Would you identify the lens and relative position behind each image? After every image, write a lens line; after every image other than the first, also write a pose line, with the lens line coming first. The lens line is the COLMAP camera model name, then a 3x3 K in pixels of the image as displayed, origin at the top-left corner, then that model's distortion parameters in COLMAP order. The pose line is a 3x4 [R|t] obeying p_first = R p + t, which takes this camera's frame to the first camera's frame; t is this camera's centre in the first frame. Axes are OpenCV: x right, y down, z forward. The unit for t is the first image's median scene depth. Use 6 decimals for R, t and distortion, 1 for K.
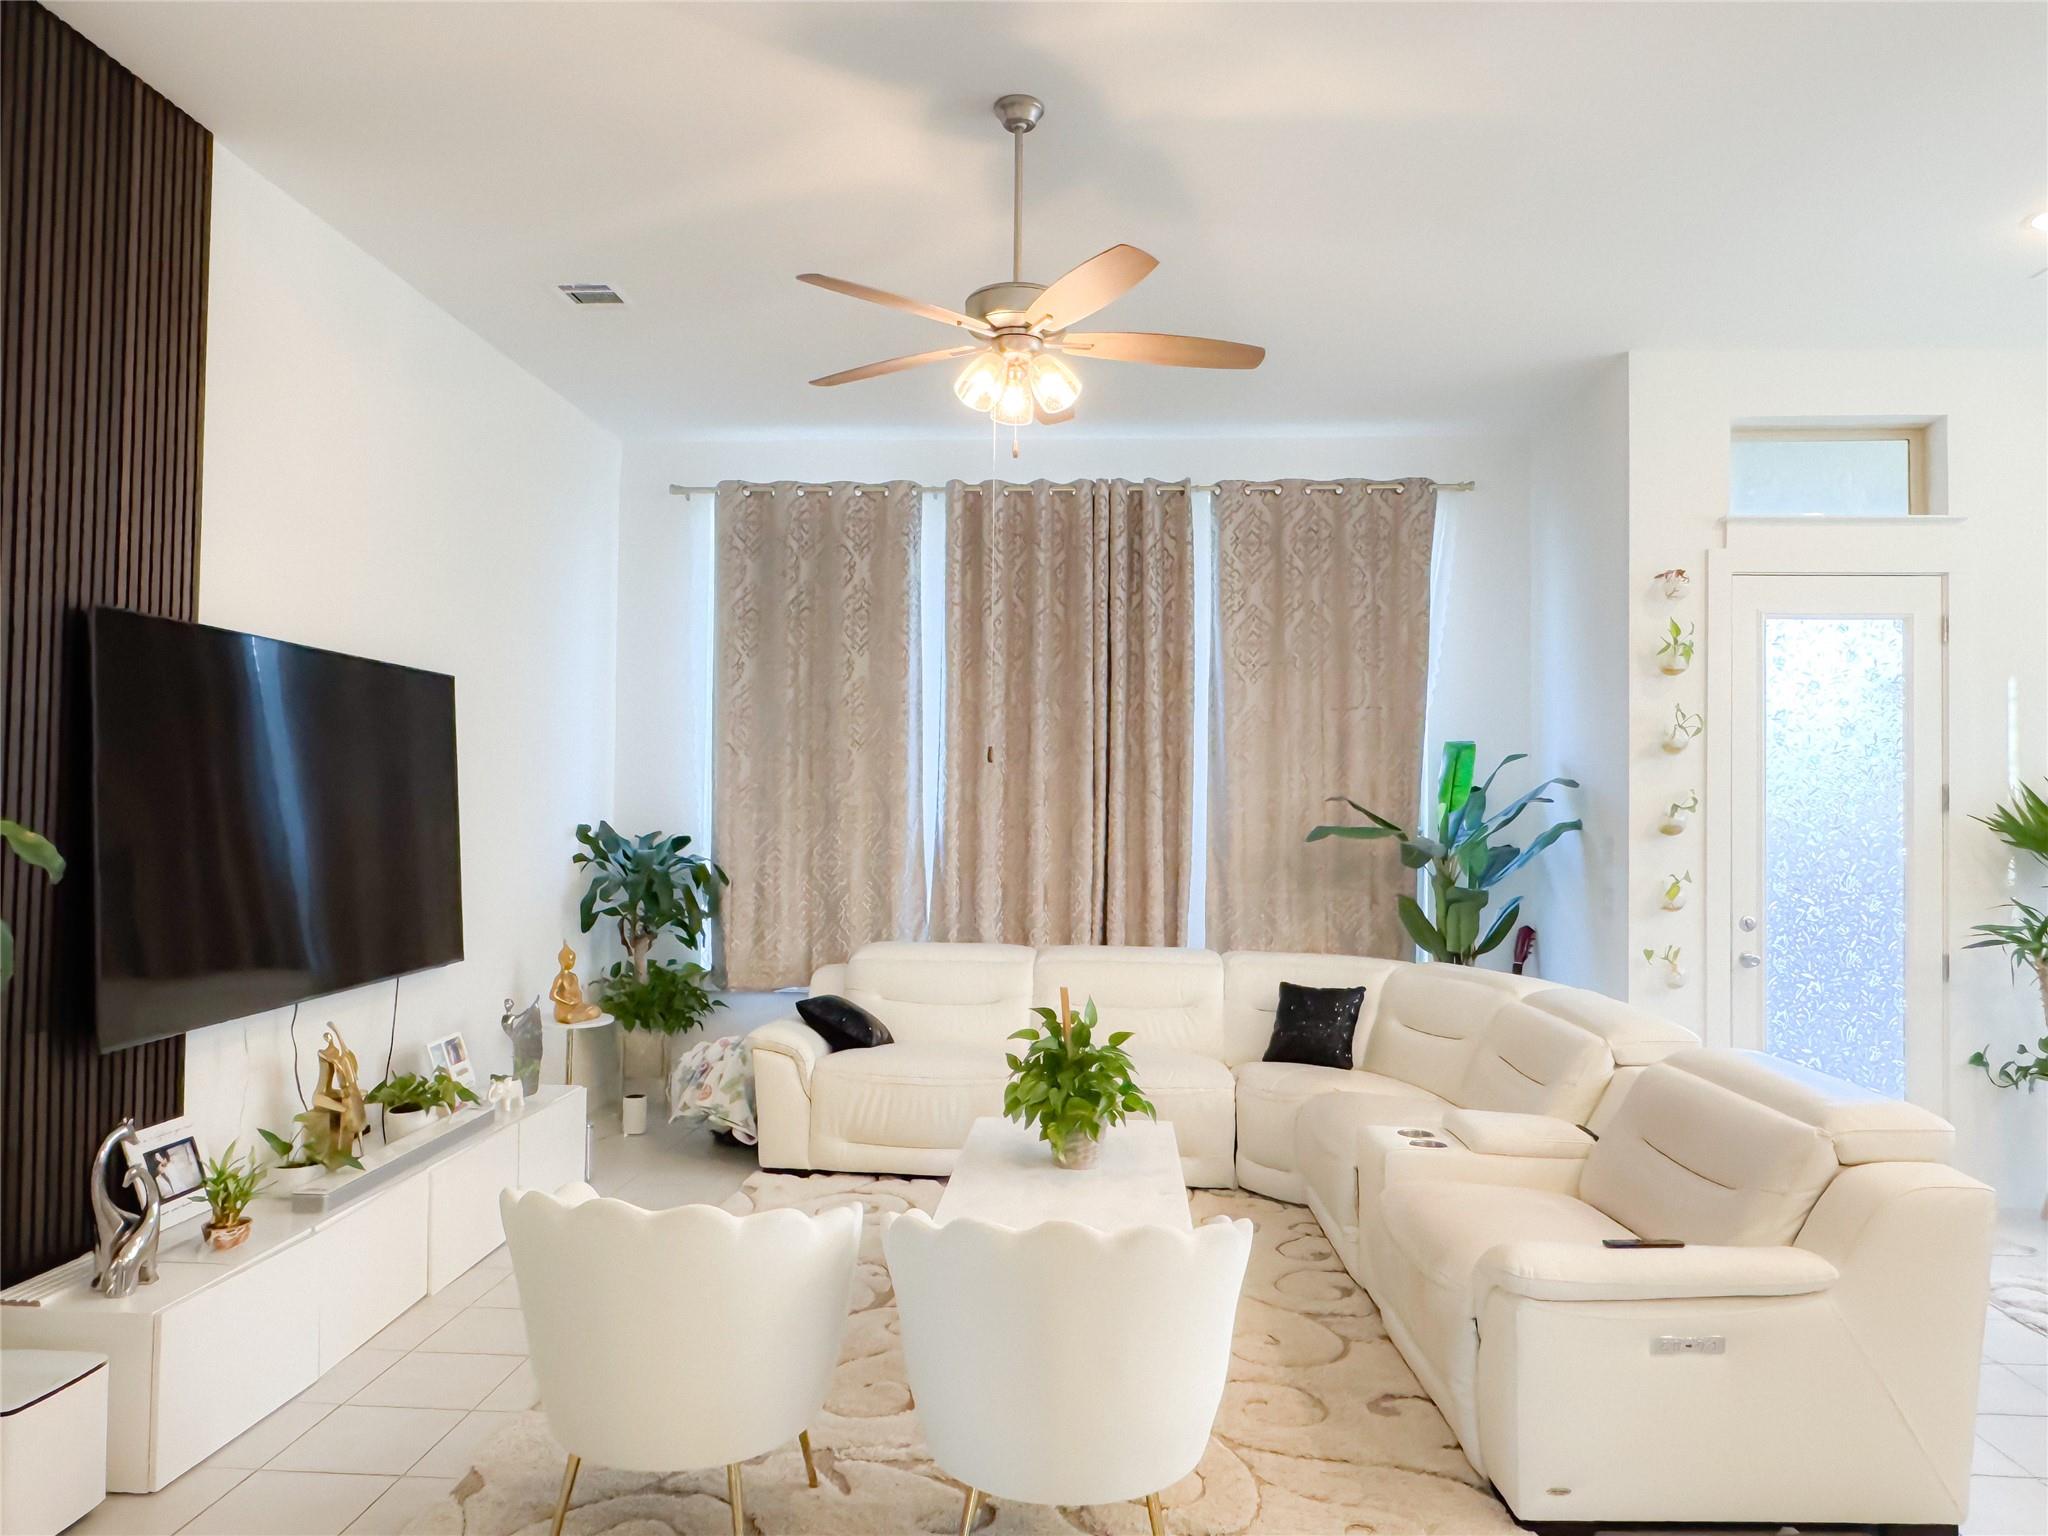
lens RADIAL K [[1329.1, 0, 1024.0], [0, 1329.1, 768.0], [0, 0, 1]] dist [0.008139, 0.000095]
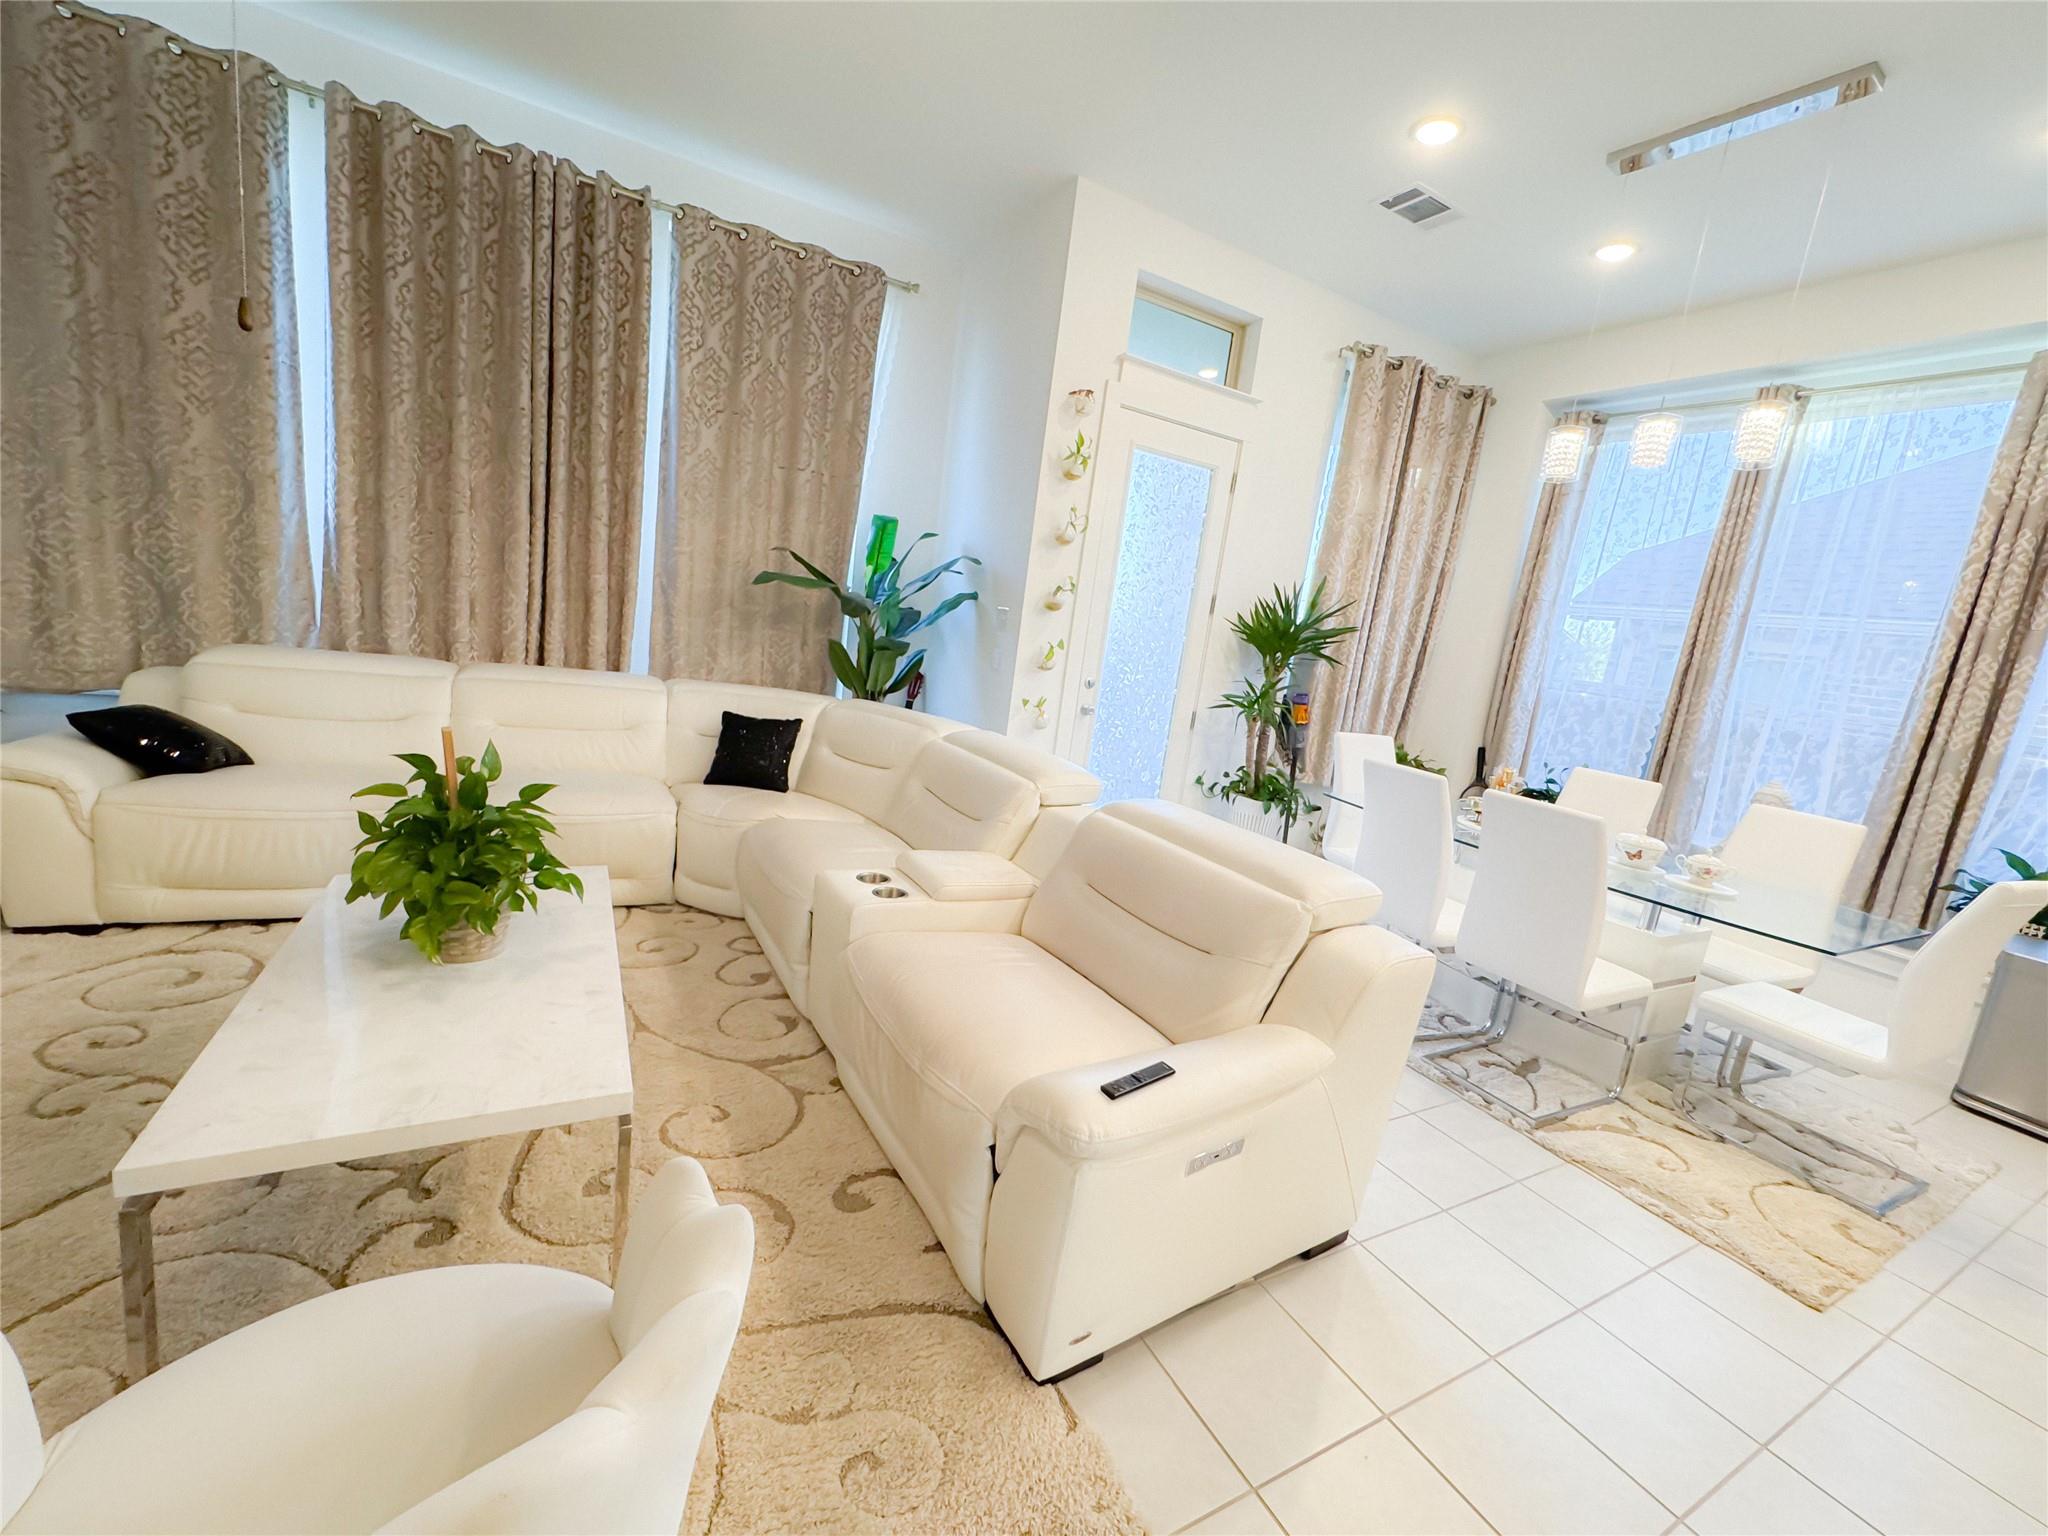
lens RADIAL K [[823.0, 0, 1024.0], [0, 823.0, 768.0], [0, 0, 1]] dist [-0.004049, 0.000423]
pose [[0.841257, 0.000726, 0.540635, 0.031632], [-0.134112, 0.969023, 0.207385, 0.029498], [-0.523737, -0.246970, 0.815295, 0.272610]]
